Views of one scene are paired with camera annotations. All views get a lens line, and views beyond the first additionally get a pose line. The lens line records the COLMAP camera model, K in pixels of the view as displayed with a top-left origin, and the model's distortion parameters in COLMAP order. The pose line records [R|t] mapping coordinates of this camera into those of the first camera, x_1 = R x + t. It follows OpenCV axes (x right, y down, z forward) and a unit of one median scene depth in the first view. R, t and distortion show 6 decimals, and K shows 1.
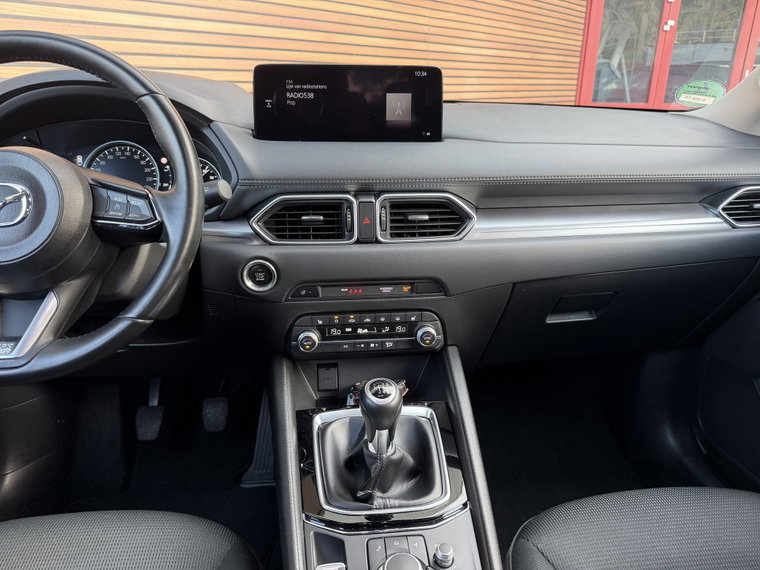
lens RADIAL K [[540.4, 0, 383.2], [0, 540.4, 284.6], [0, 0, 1]] dist [0.035440, -0.060201]
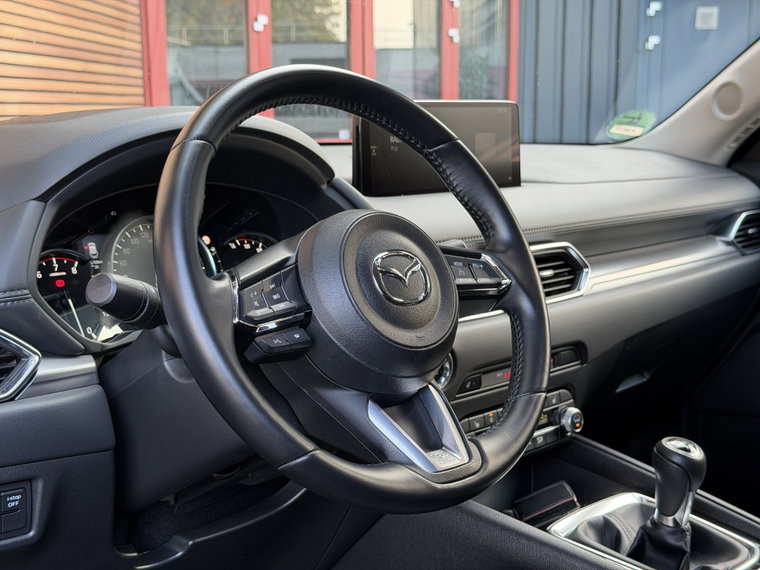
lens RADIAL K [[1053.5, 0, 384.7], [0, 1053.5, 278.9], [0, 0, 1]] dist [0.103434, 0.000000]
pose [[0.790814, -0.109926, 0.602104, -1.064062], [0.225032, 0.967057, -0.119005, 0.017833], [-0.569187, 0.229603, 0.789499, -0.126739]]
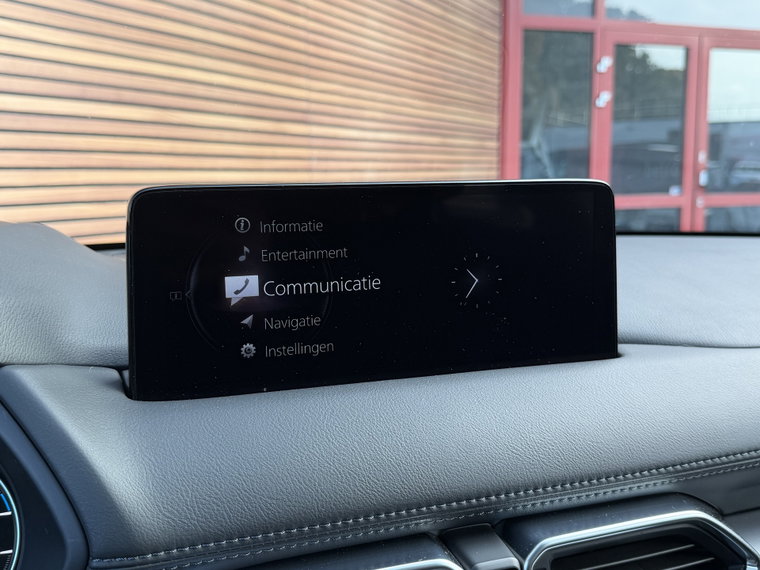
lens RADIAL K [[758.6, 0, 386.9], [0, 758.6, 287.4], [0, 0, 1]] dist [0.085036, 0.000000]
pose [[0.974242, -0.050874, 0.219694, -0.182120], [0.094935, 0.976210, -0.194937, -0.224547], [-0.204550, 0.210773, 0.955894, 0.495713]]
